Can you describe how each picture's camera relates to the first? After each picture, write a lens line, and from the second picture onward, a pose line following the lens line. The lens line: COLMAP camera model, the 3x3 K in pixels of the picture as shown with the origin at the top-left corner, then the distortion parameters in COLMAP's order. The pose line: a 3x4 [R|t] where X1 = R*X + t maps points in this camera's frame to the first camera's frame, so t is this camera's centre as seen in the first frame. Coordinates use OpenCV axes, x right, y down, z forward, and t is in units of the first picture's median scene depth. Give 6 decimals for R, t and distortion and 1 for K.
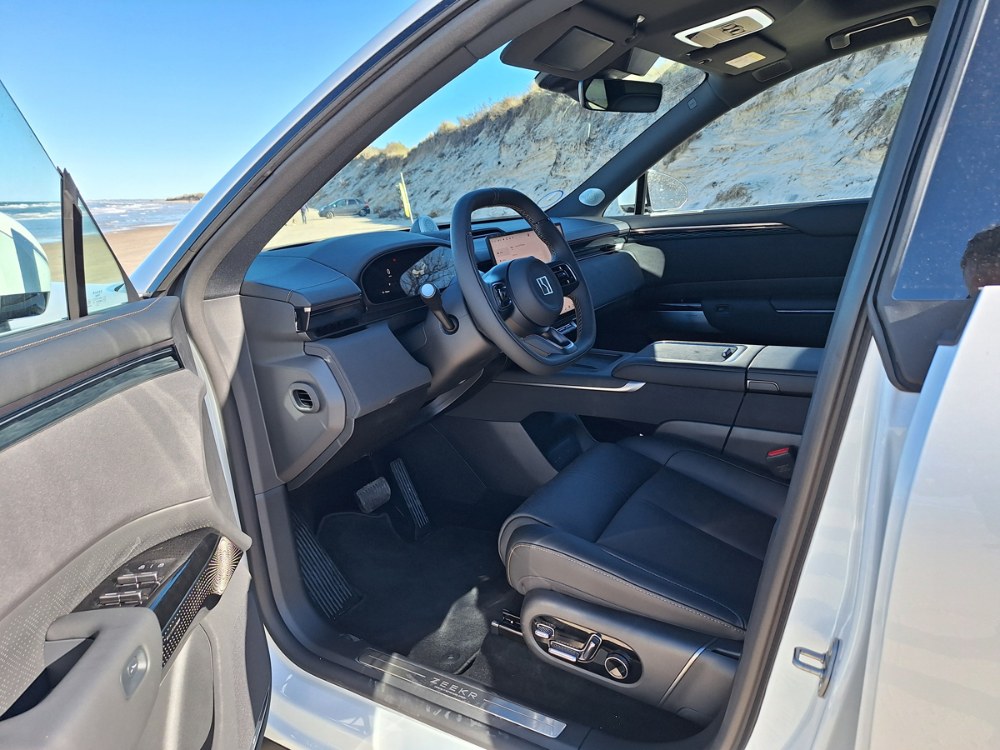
lens RADIAL K [[679.5, 0, 500.0], [0, 679.5, 375.0], [0, 0, 1]] dist [0.092462, -0.129774]
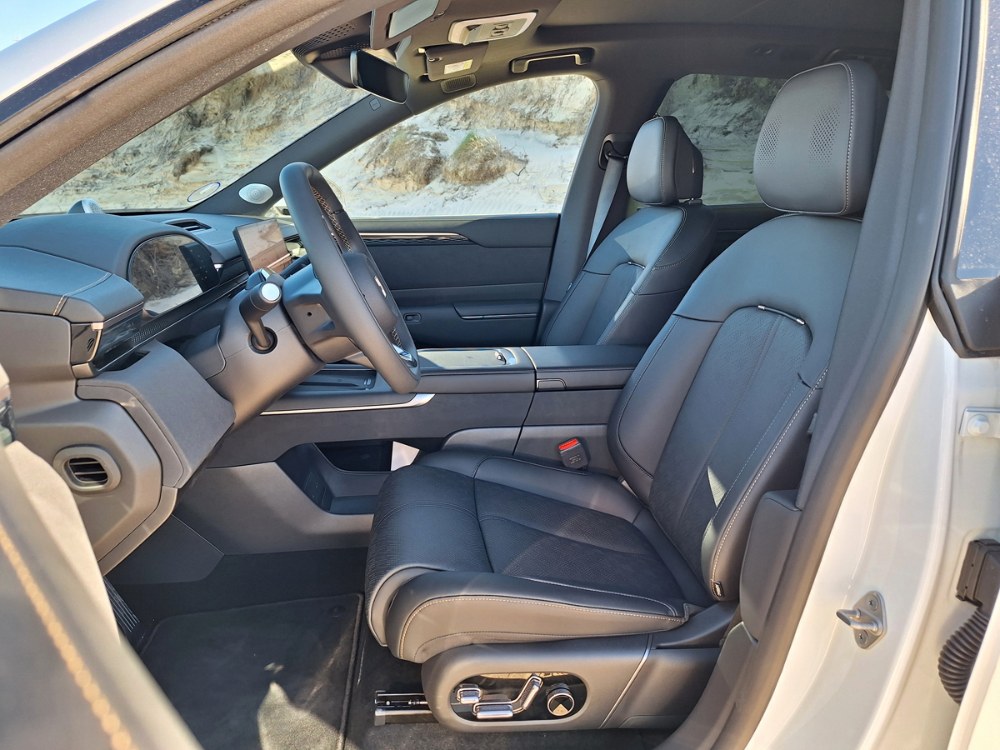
lens RADIAL K [[679.5, 0, 500.0], [0, 679.5, 375.0], [0, 0, 1]] dist [0.092462, -0.129774]
pose [[0.786783, -0.088993, 0.610780, -0.273210], [0.103267, 0.994583, 0.011890, -0.015417], [-0.608529, 0.053719, 0.791711, 0.208375]]
